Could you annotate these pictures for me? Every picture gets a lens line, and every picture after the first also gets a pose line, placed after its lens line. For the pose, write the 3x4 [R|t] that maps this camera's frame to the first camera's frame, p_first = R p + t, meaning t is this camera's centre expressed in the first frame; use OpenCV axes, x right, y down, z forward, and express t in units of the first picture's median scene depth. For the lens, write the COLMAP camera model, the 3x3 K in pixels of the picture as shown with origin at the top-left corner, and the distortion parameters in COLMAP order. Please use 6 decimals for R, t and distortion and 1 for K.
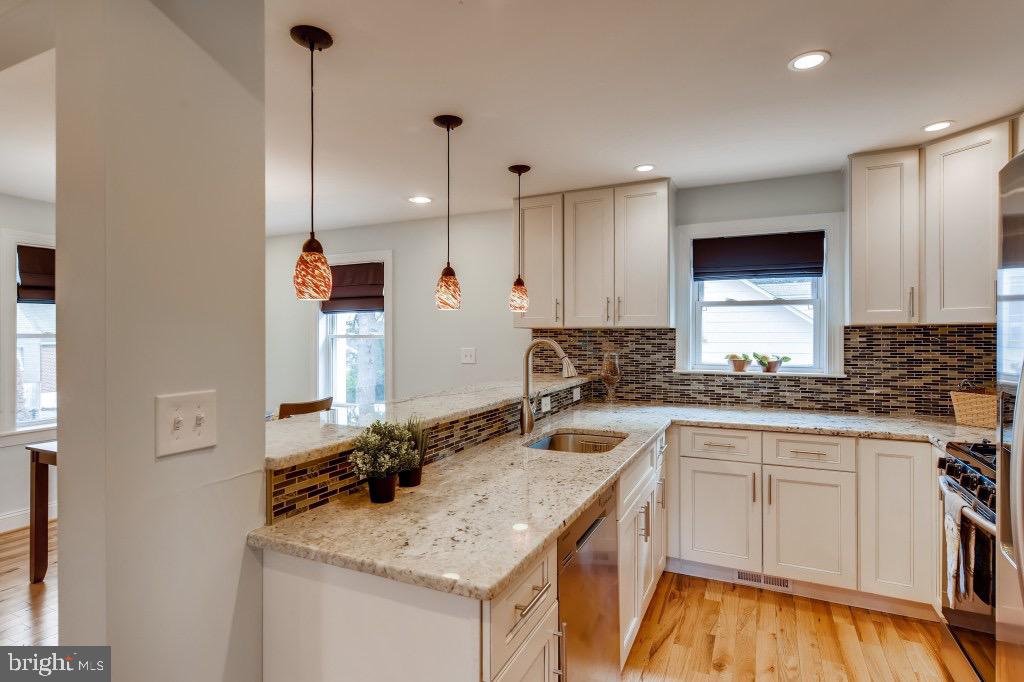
lens RADIAL K [[522.6, 0, 514.0], [0, 522.6, 335.1], [0, 0, 1]] dist [0.001760, 0.000724]
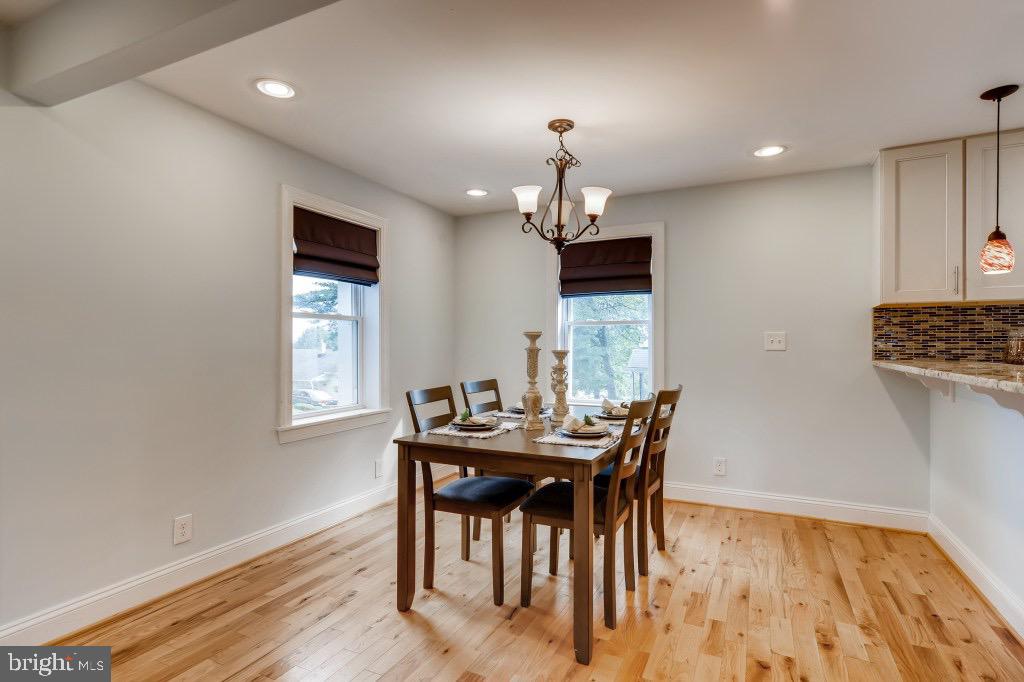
lens RADIAL K [[513.0, 0, 511.5], [0, 513.0, 346.8], [0, 0, 1]] dist [0.000916, 0.001202]
pose [[0.999905, 0.001558, -0.013706, -0.674158], [-0.001529, 0.999997, 0.002067, 0.062818], [0.013709, -0.002046, 0.999904, 0.195007]]
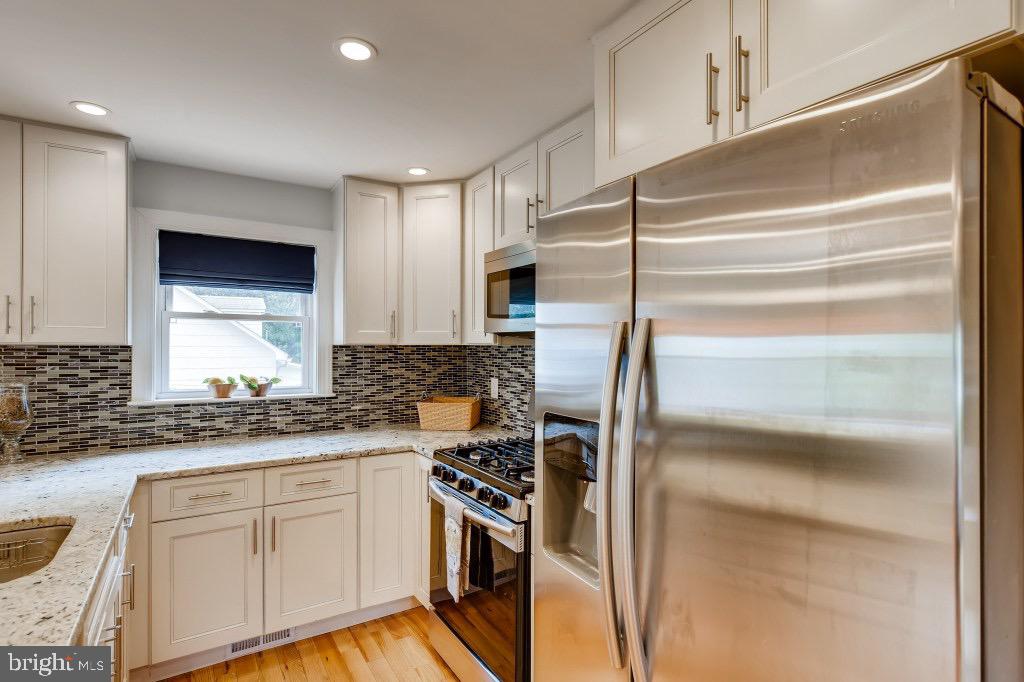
lens RADIAL K [[513.0, 0, 511.5], [0, 513.0, 346.8], [0, 0, 1]] dist [0.000916, 0.001202]
pose [[0.537849, 0.003855, 0.843033, -0.014473], [-0.001840, 0.999993, -0.003399, -0.011016], [-0.843039, 0.000278, 0.537852, 0.175670]]
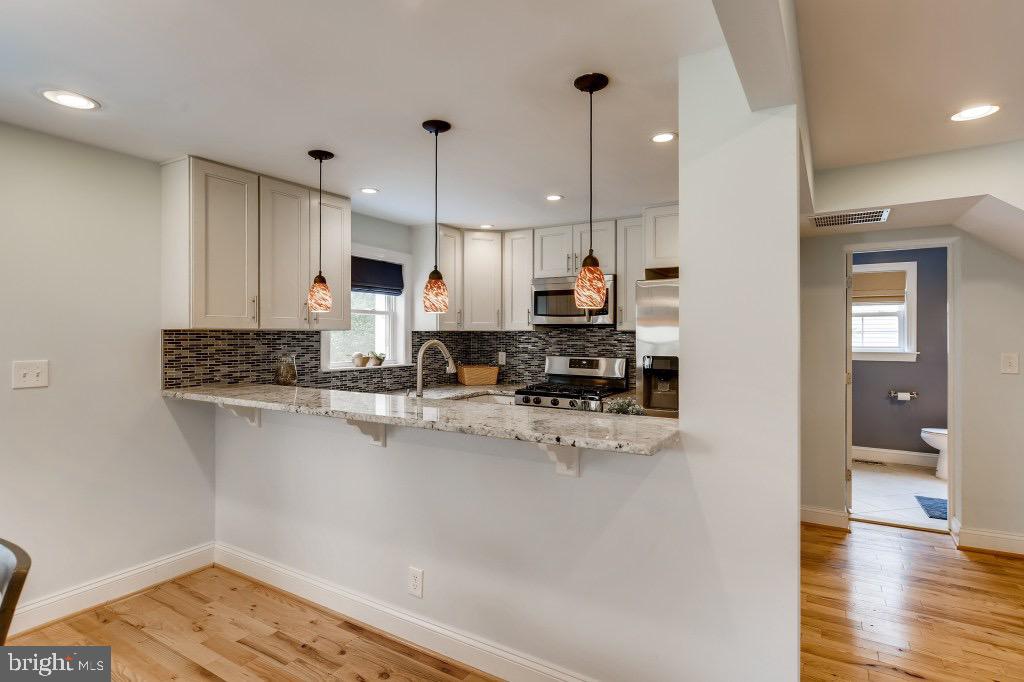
lens RADIAL K [[522.6, 0, 514.0], [0, 522.6, 335.1], [0, 0, 1]] dist [0.001760, 0.000724]
pose [[0.107127, 0.001340, 0.994244, -0.802149], [0.000842, 0.999999, -0.001439, -0.003270], [-0.994245, 0.000992, 0.107126, 0.534372]]
